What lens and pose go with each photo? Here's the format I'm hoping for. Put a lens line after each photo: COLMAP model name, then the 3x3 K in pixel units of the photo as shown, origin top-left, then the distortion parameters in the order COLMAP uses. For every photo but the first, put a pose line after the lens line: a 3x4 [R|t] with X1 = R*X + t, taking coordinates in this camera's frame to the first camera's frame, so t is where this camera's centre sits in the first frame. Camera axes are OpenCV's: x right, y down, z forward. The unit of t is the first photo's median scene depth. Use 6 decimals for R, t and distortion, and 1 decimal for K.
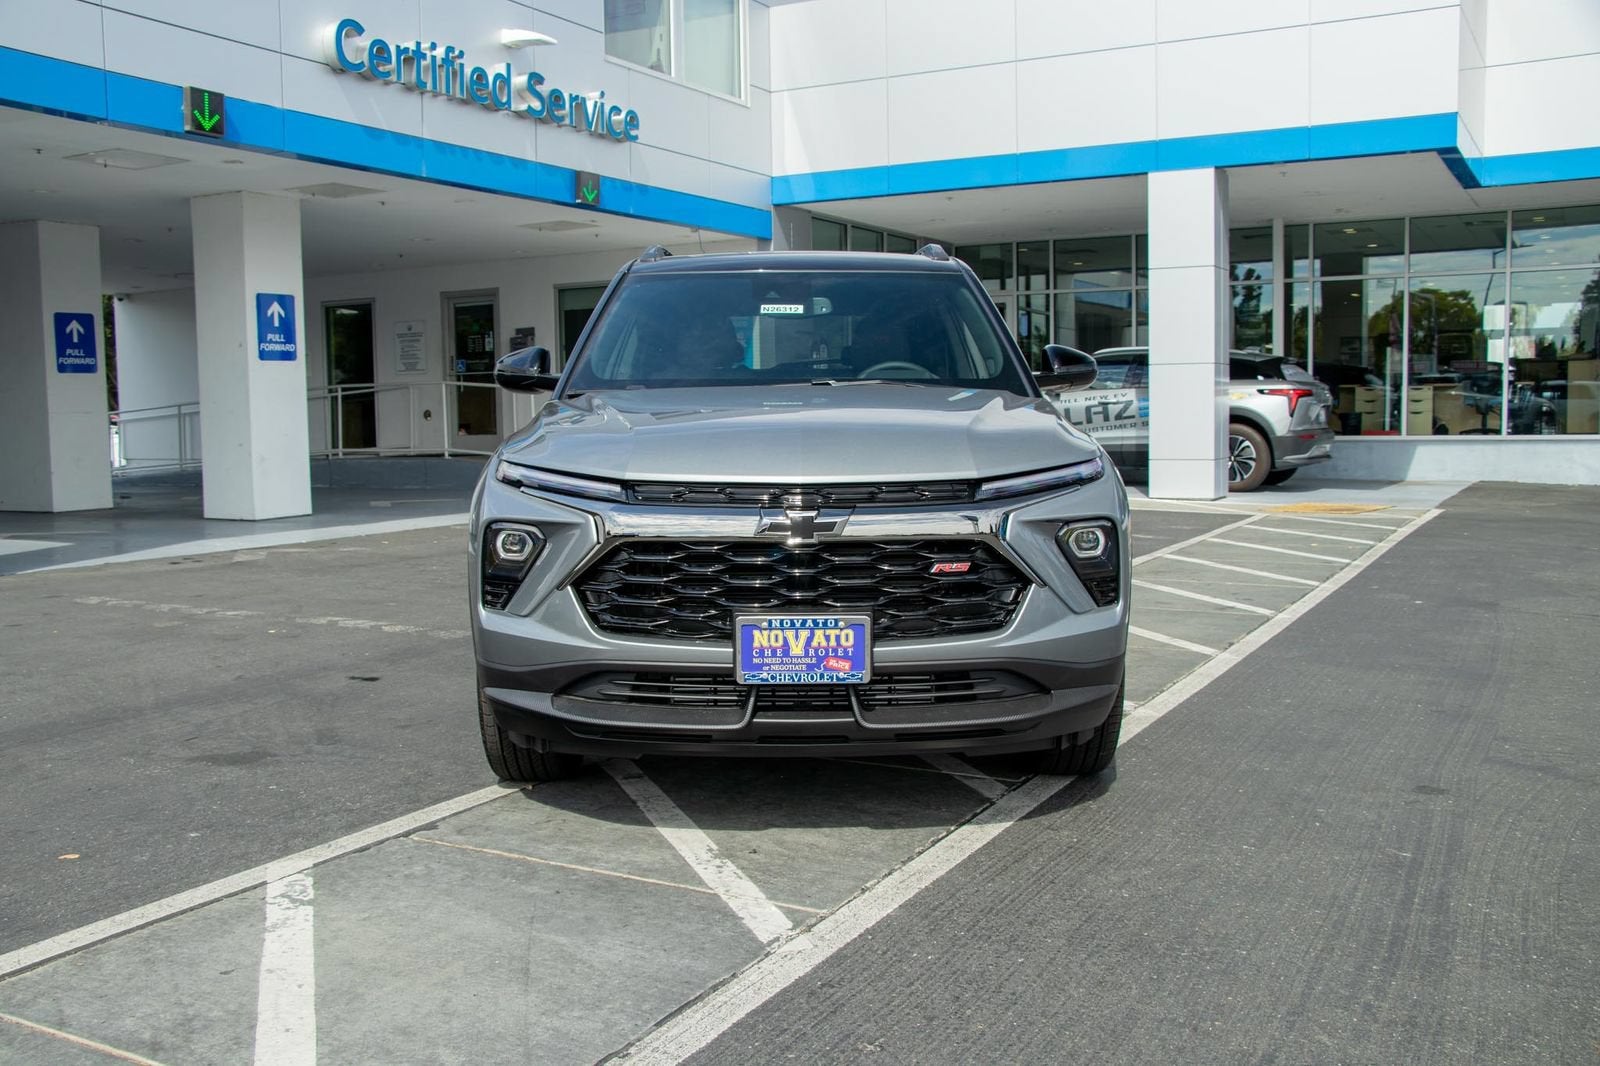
lens RADIAL K [[1497.0, 0, 768.2], [0, 1497.0, 533.7], [0, 0, 1]] dist [-0.125586, 0.182396]
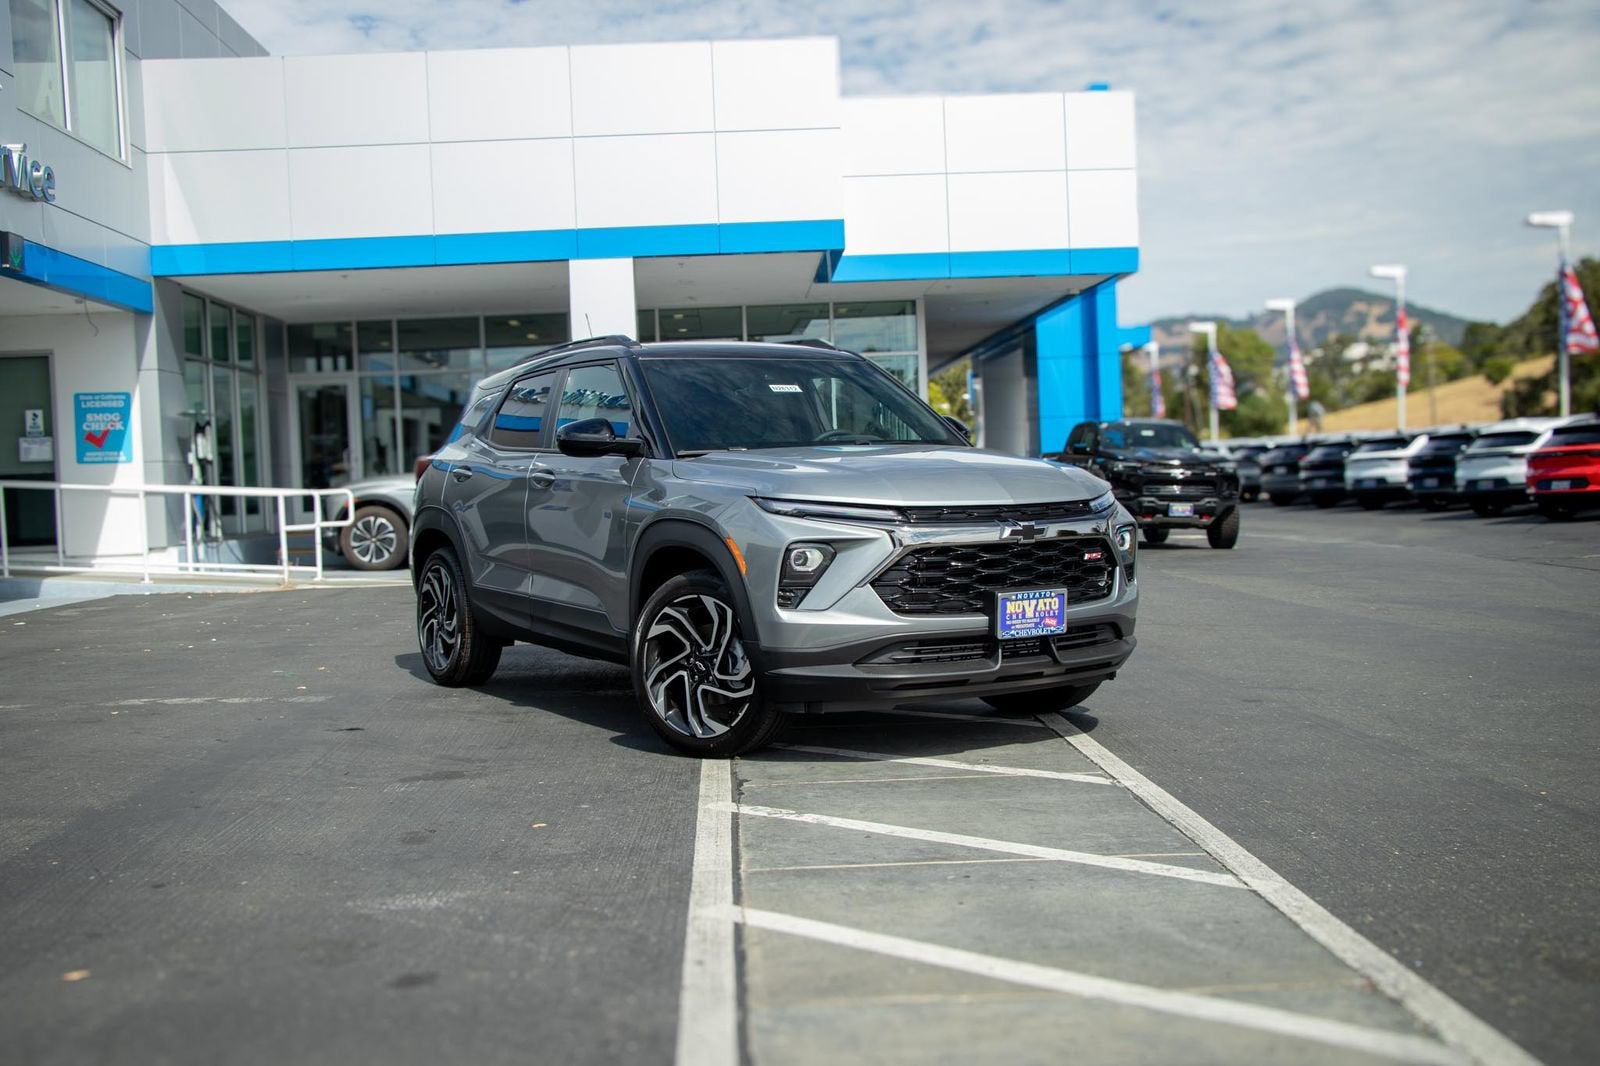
lens RADIAL K [[1702.0, 0, 749.8], [0, 1702.0, 534.0], [0, 0, 1]] dist [-0.017865, -0.016051]
pose [[0.861643, -0.034386, 0.506349, -0.976053], [0.068215, 0.996495, -0.048410, 0.055200], [-0.502909, 0.076253, 0.860969, -0.303288]]
